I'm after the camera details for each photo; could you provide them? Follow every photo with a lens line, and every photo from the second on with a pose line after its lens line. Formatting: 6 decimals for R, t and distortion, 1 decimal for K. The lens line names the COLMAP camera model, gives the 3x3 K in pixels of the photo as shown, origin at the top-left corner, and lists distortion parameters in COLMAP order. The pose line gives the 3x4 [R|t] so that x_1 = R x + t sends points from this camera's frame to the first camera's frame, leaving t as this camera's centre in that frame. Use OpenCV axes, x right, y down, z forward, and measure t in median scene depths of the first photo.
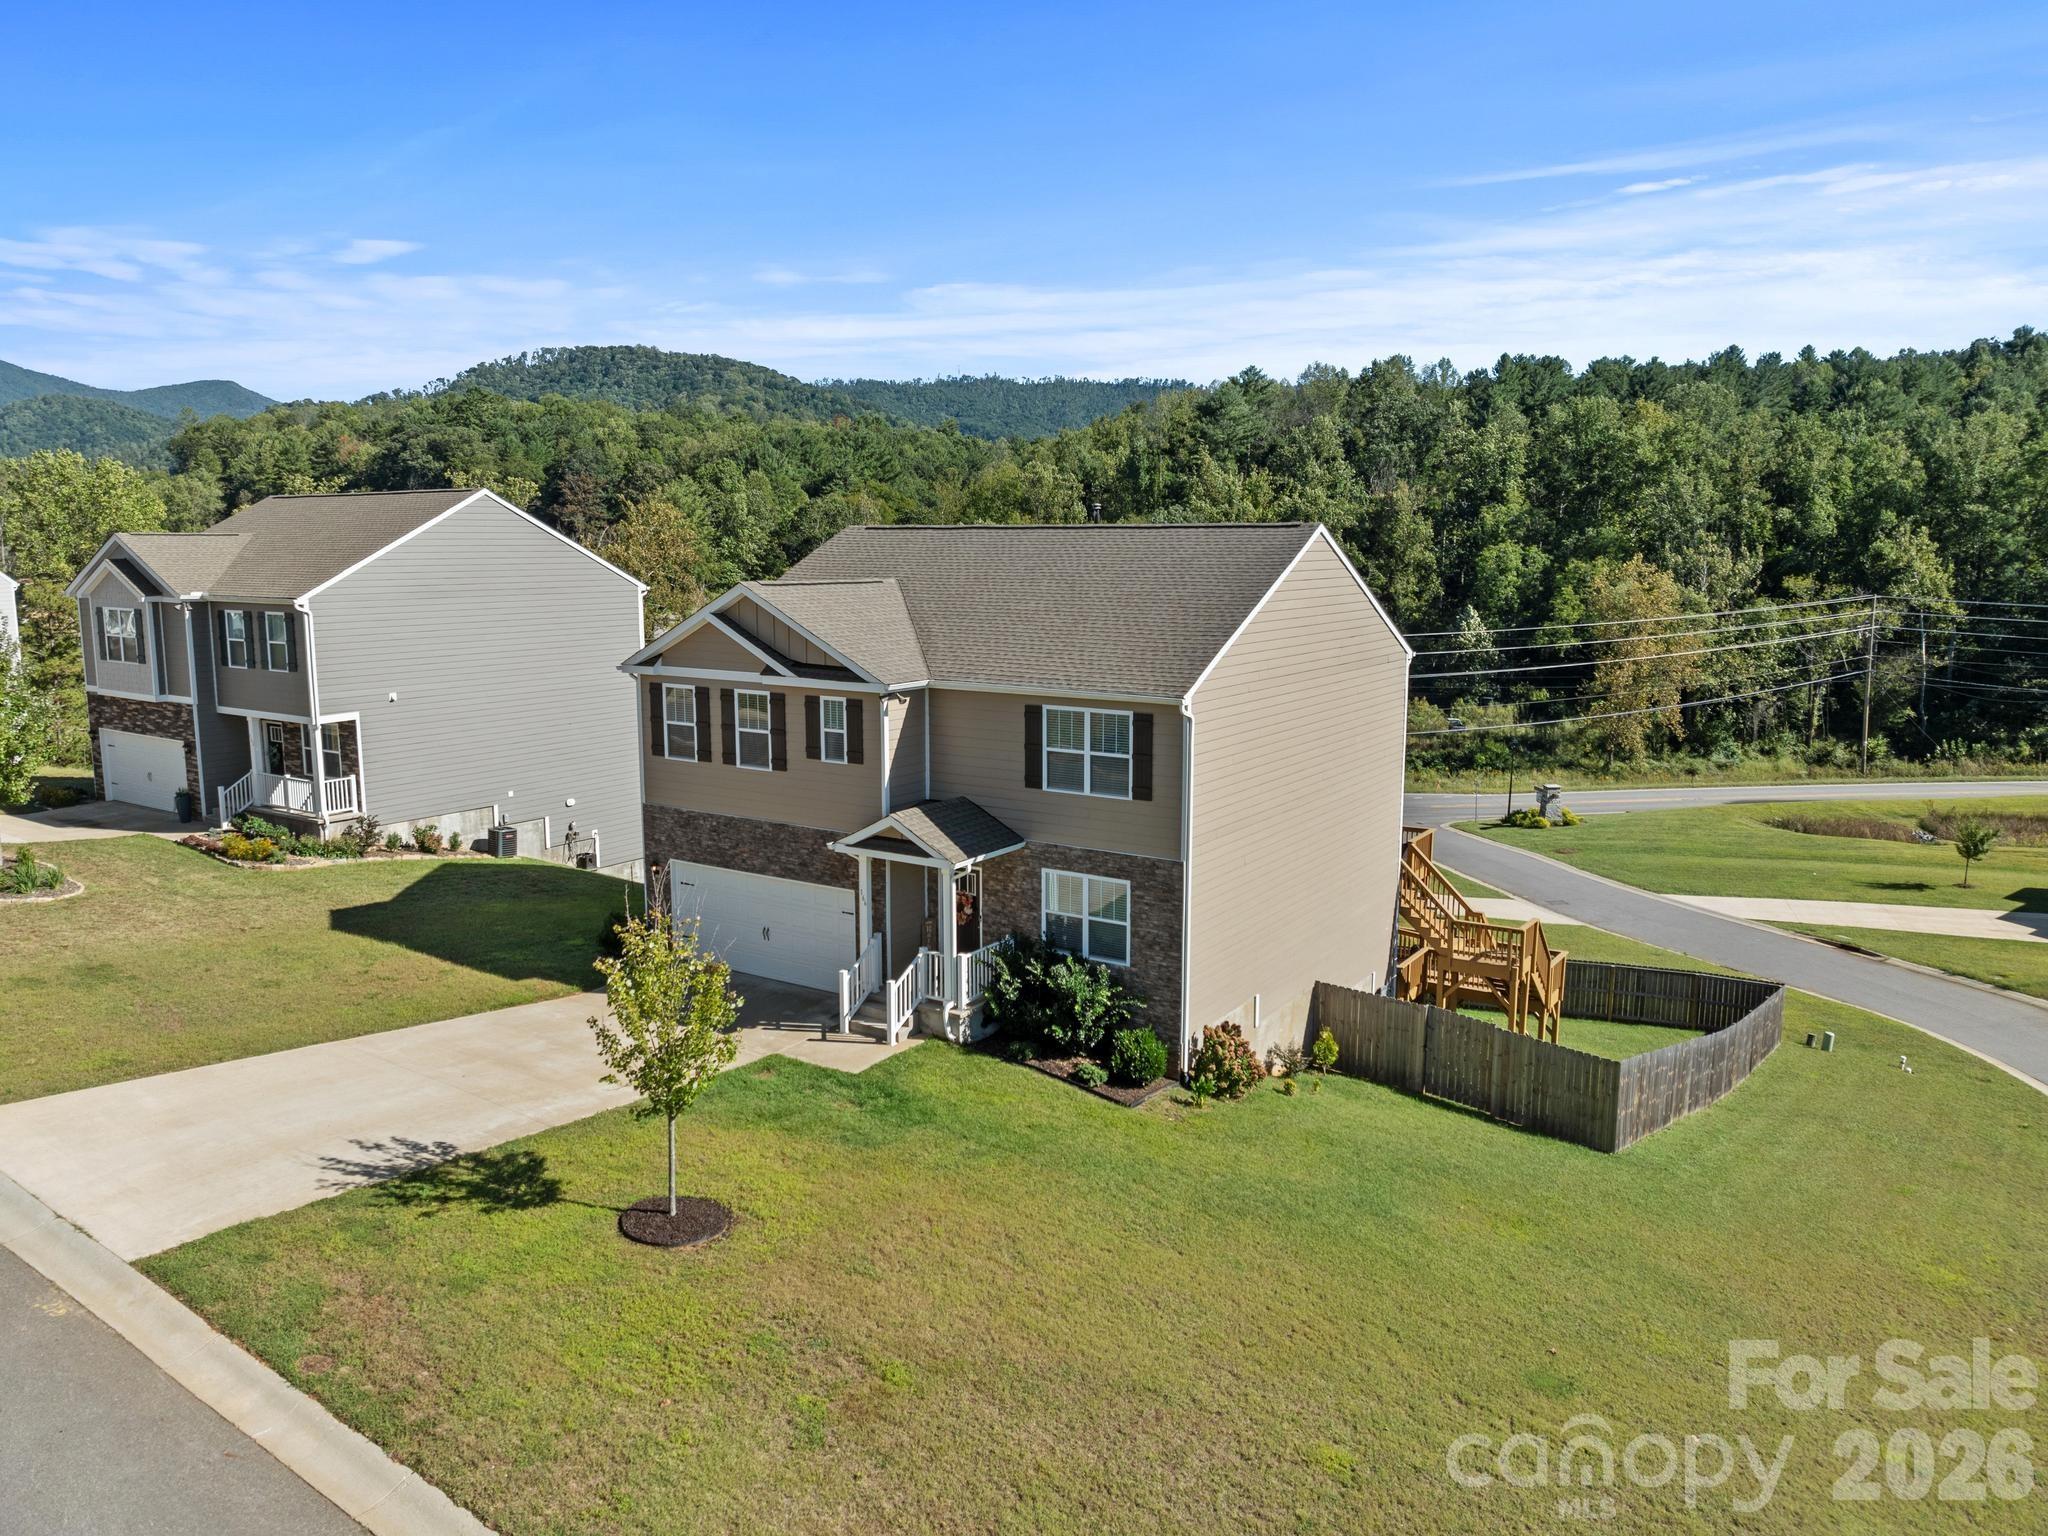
lens RADIAL K [[1431.4, 0, 1024.5], [0, 1431.4, 758.9], [0, 0, 1]] dist [-0.032786, 0.000734]
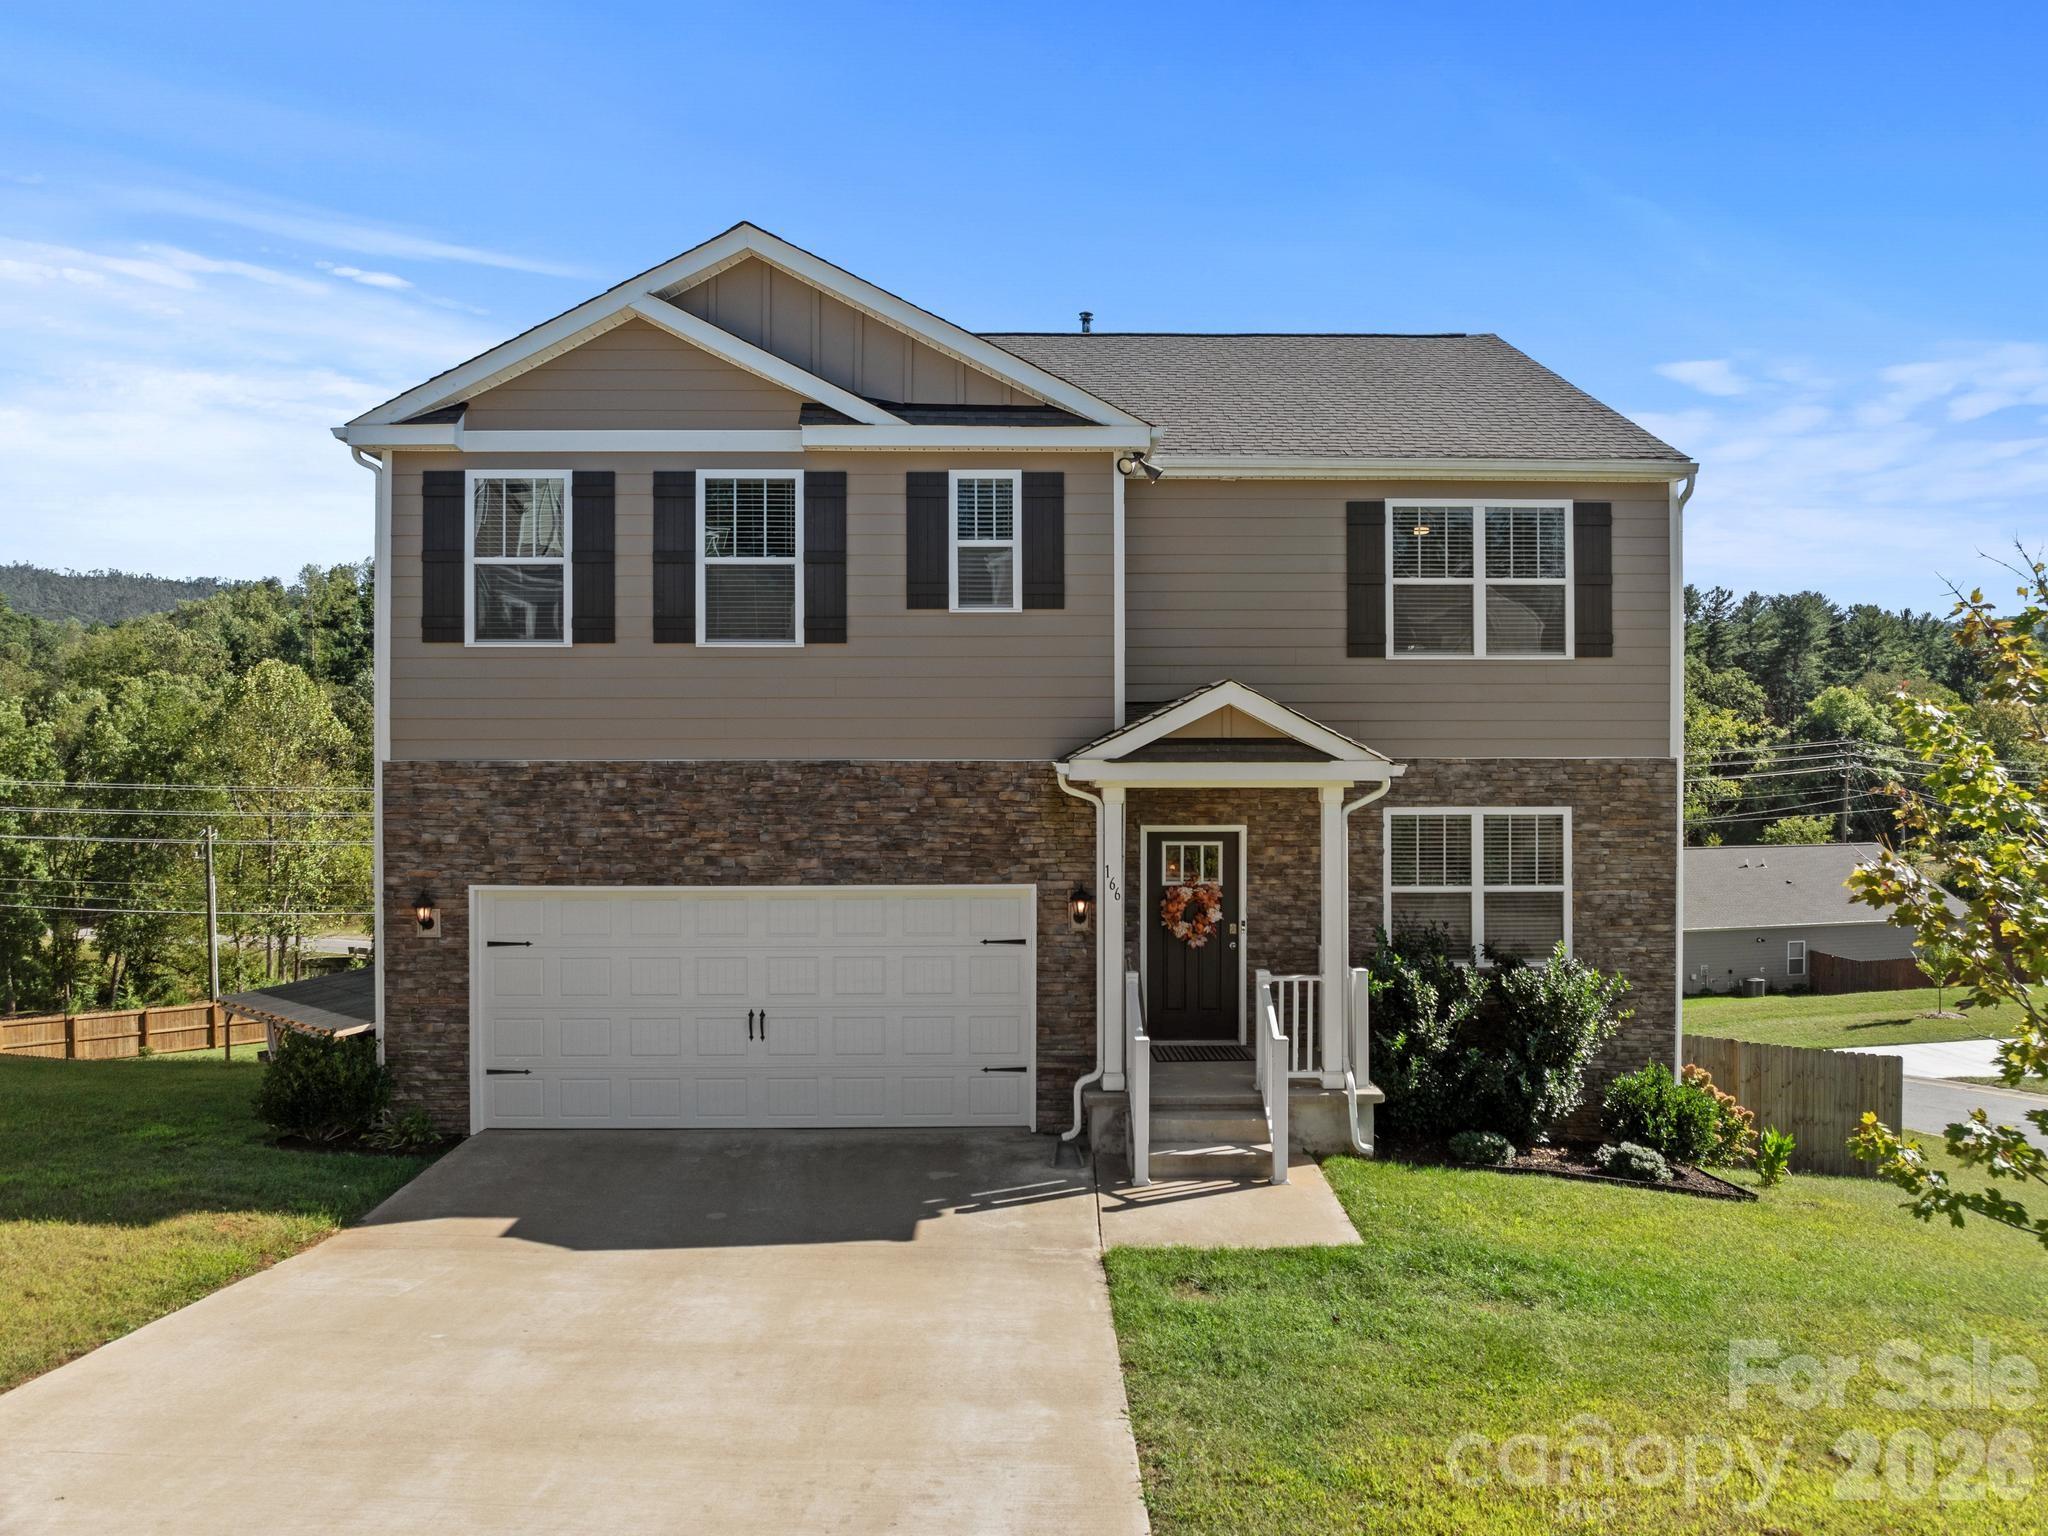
lens RADIAL K [[1442.1, 0, 1029.6], [0, 1442.1, 762.6], [0, 0, 1]] dist [-0.039405, -0.000041]
pose [[0.828640, -0.003450, 0.559771, -0.370903], [0.085333, 0.989073, -0.120224, 0.105410], [-0.553239, 0.147389, 0.819880, 0.591119]]
